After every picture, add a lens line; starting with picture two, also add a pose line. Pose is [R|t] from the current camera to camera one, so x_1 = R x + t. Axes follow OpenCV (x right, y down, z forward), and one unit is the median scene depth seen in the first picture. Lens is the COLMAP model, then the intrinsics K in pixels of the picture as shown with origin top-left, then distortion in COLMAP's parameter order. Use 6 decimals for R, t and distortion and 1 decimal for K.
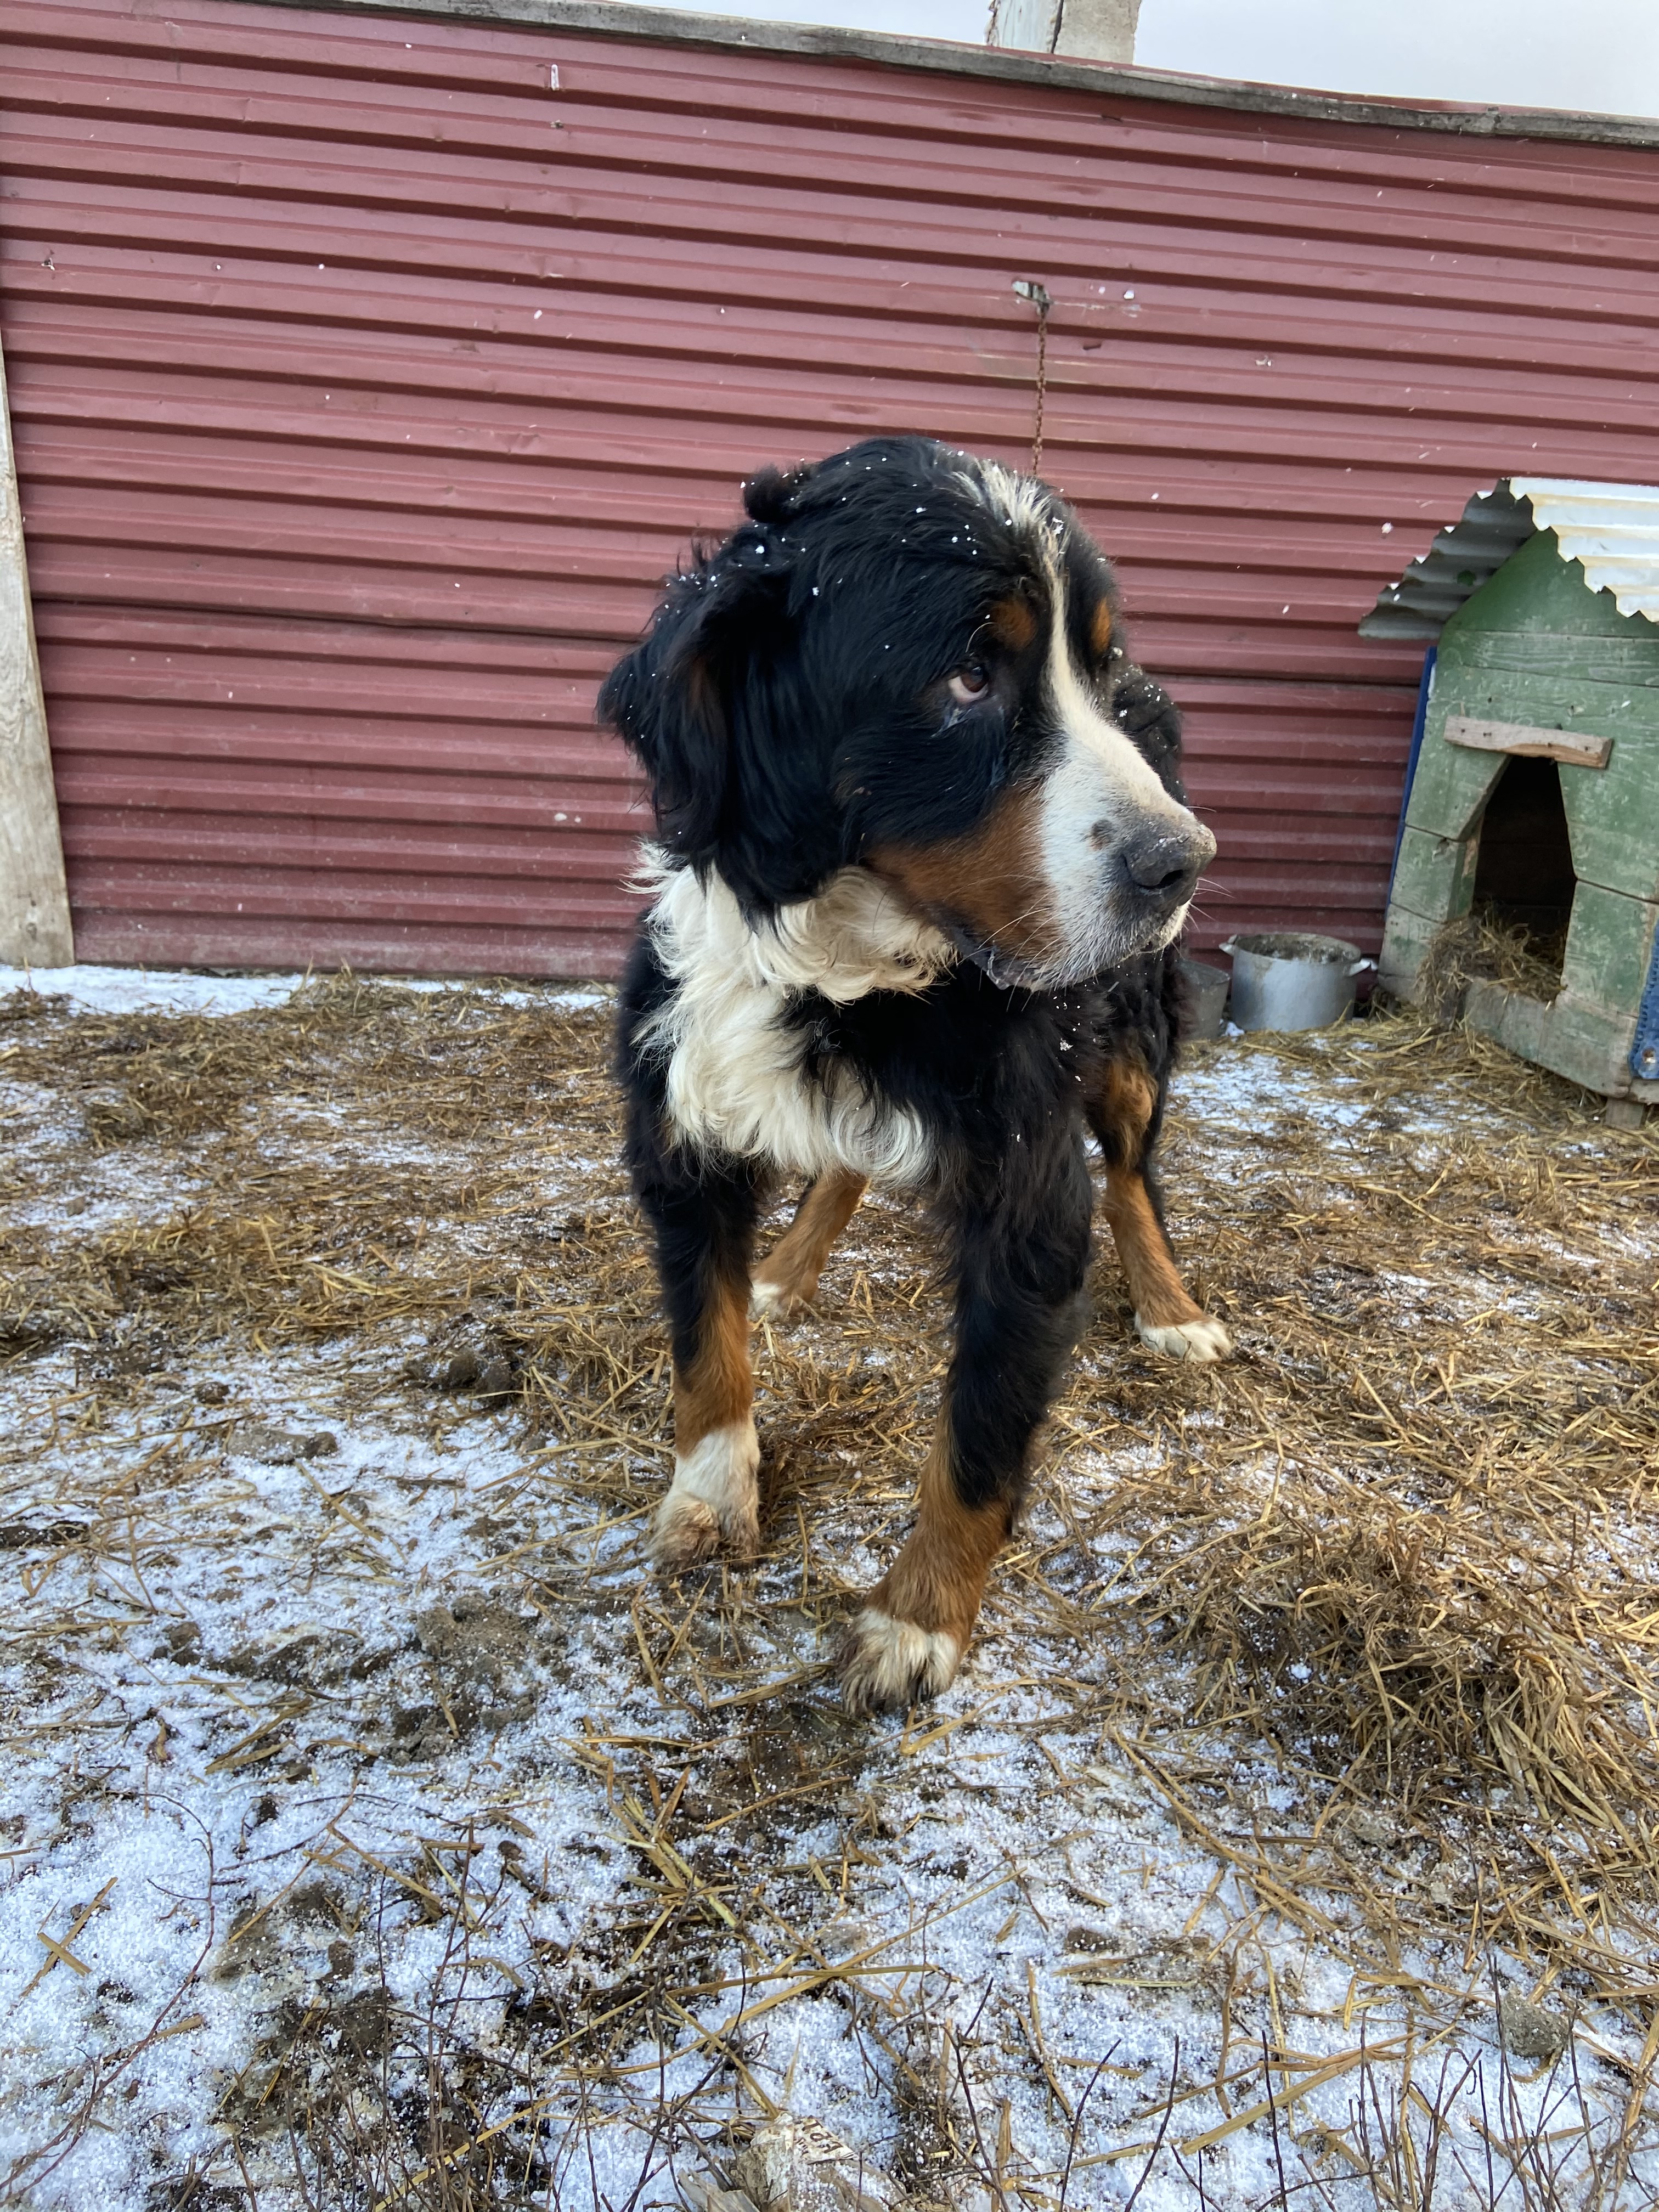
lens RADIAL K [[1664.5, 0, 829.5], [0, 1664.5, 1106.0], [0, 0, 1]] dist [0.106163, -0.145830]
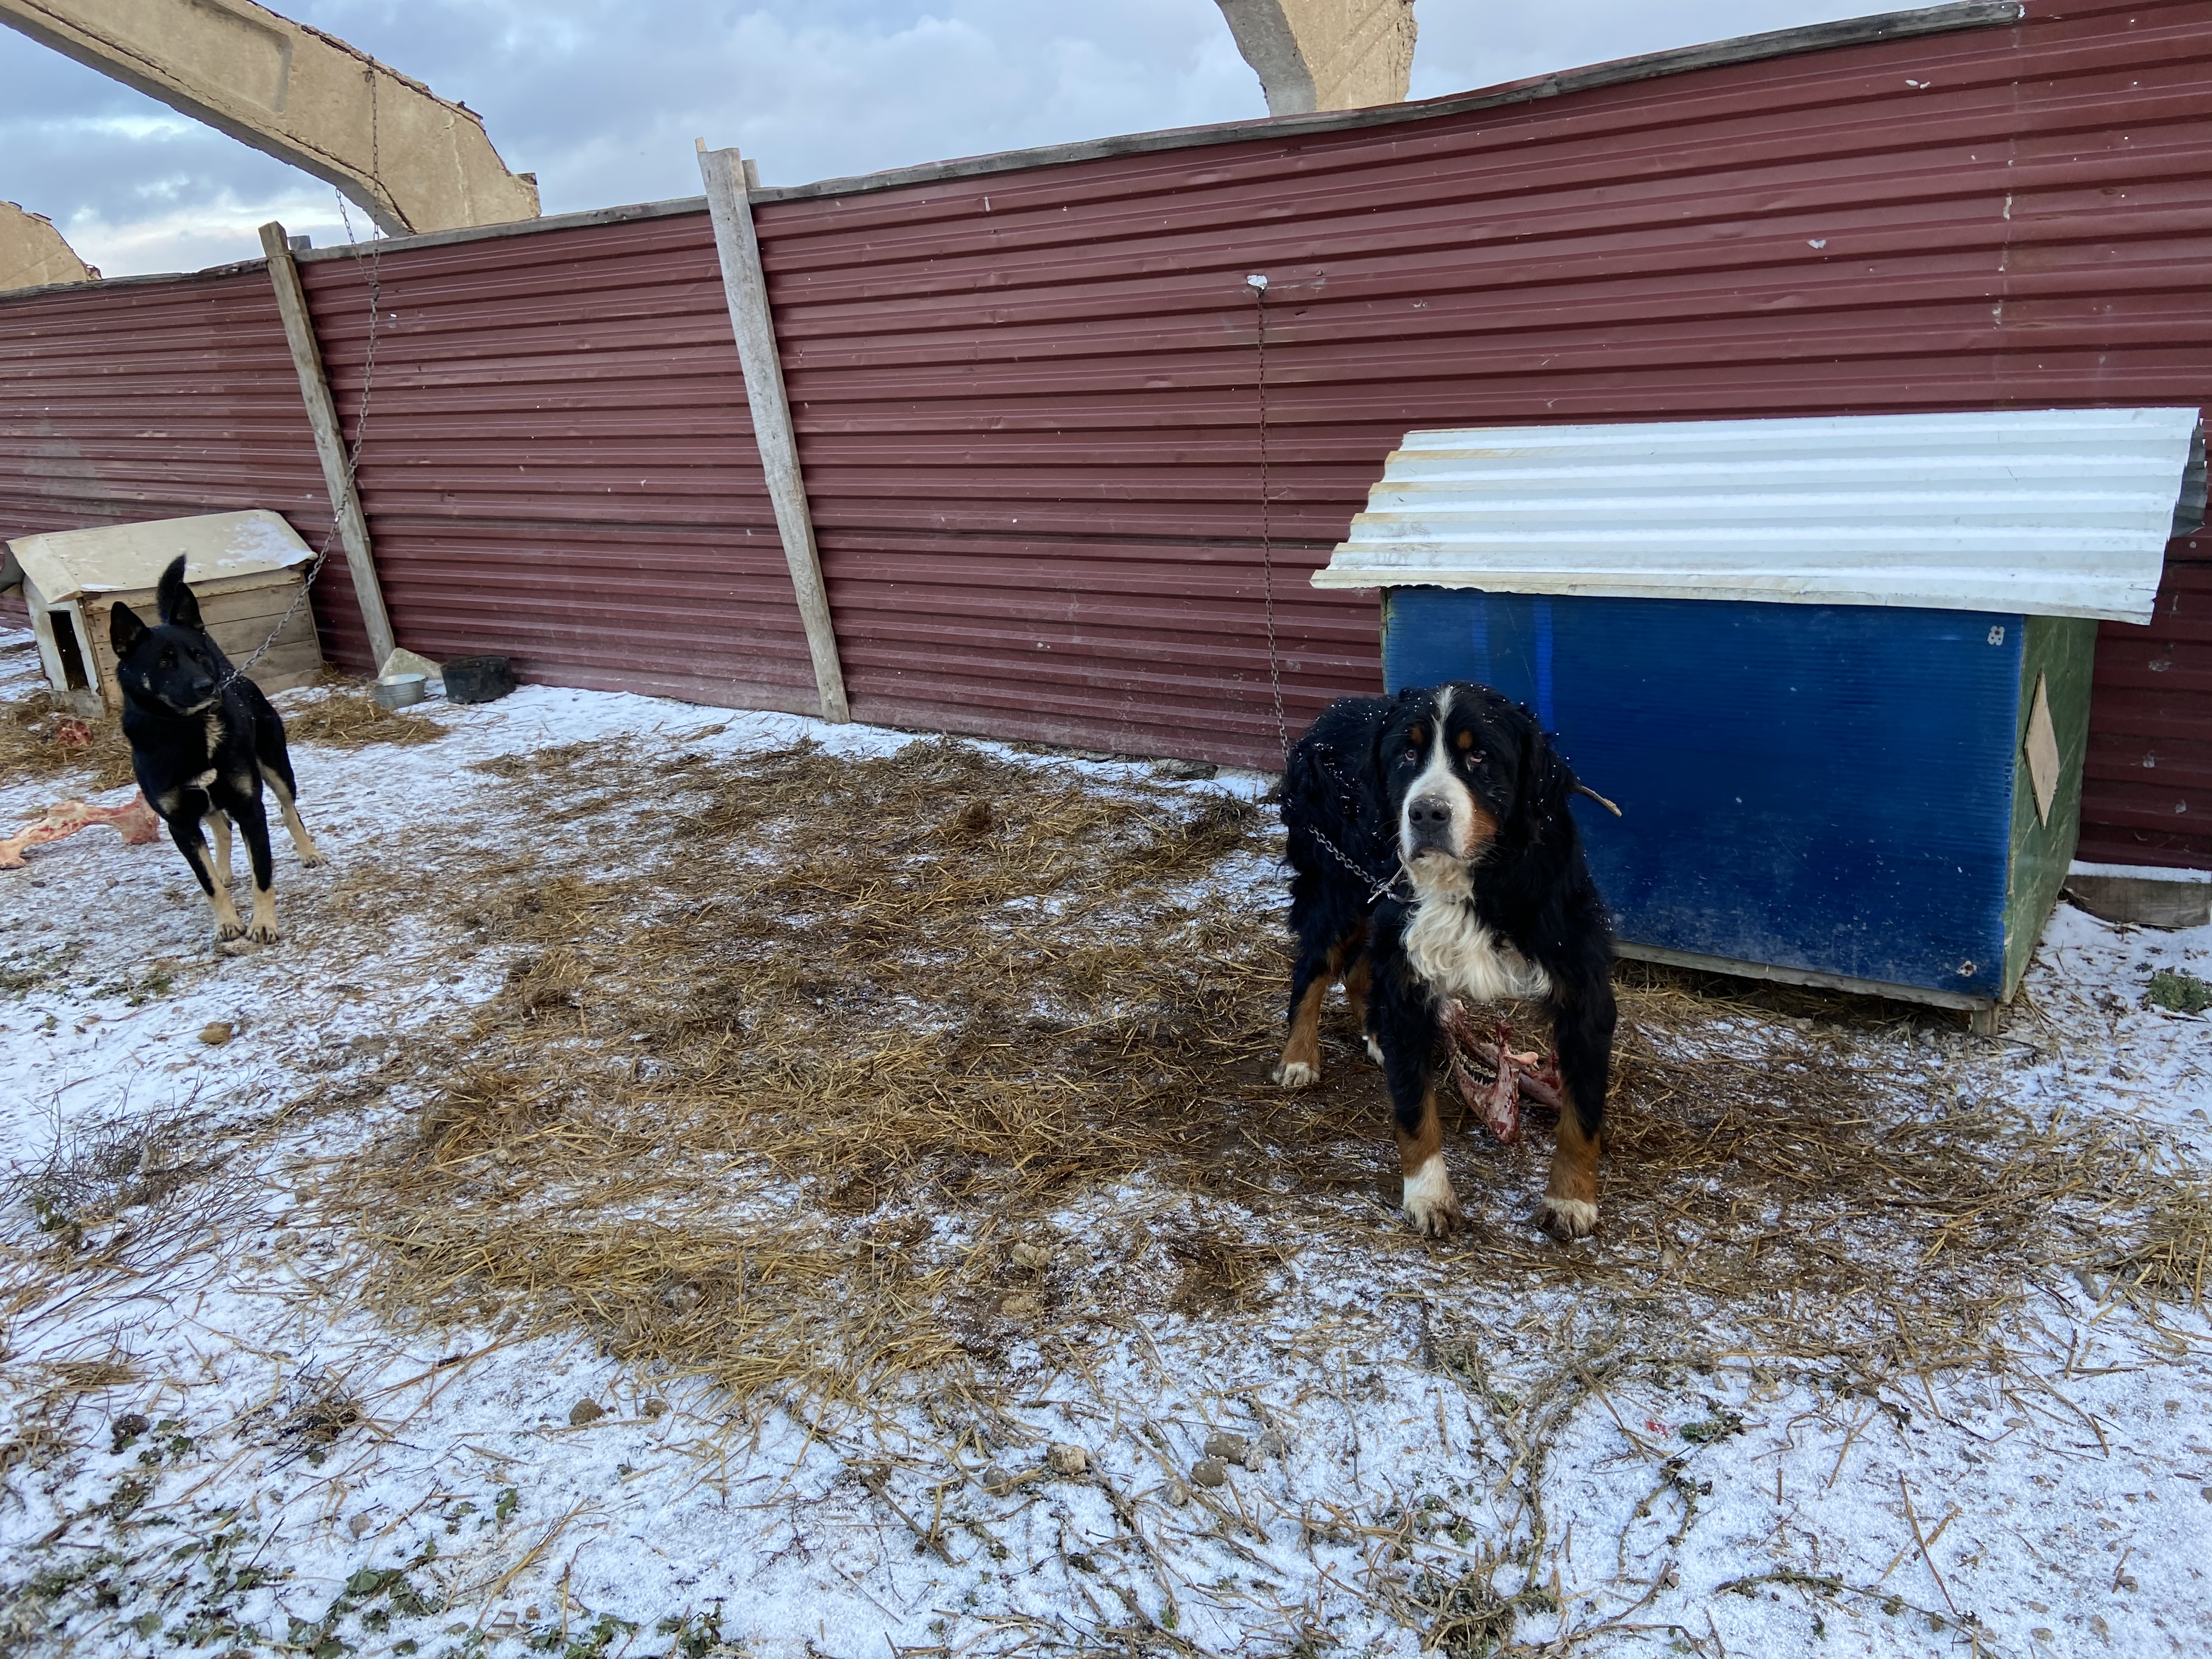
lens RADIAL K [[1664.5, 0, 1106.0], [0, 1664.5, 829.5], [0, 0, 1]] dist [0.106163, -0.145830]
pose [[0.710627, 0.101567, -0.696199, 1.027635], [-0.050402, 0.994332, 0.093615, -0.154828], [0.701761, -0.031436, 0.711718, -0.082868]]
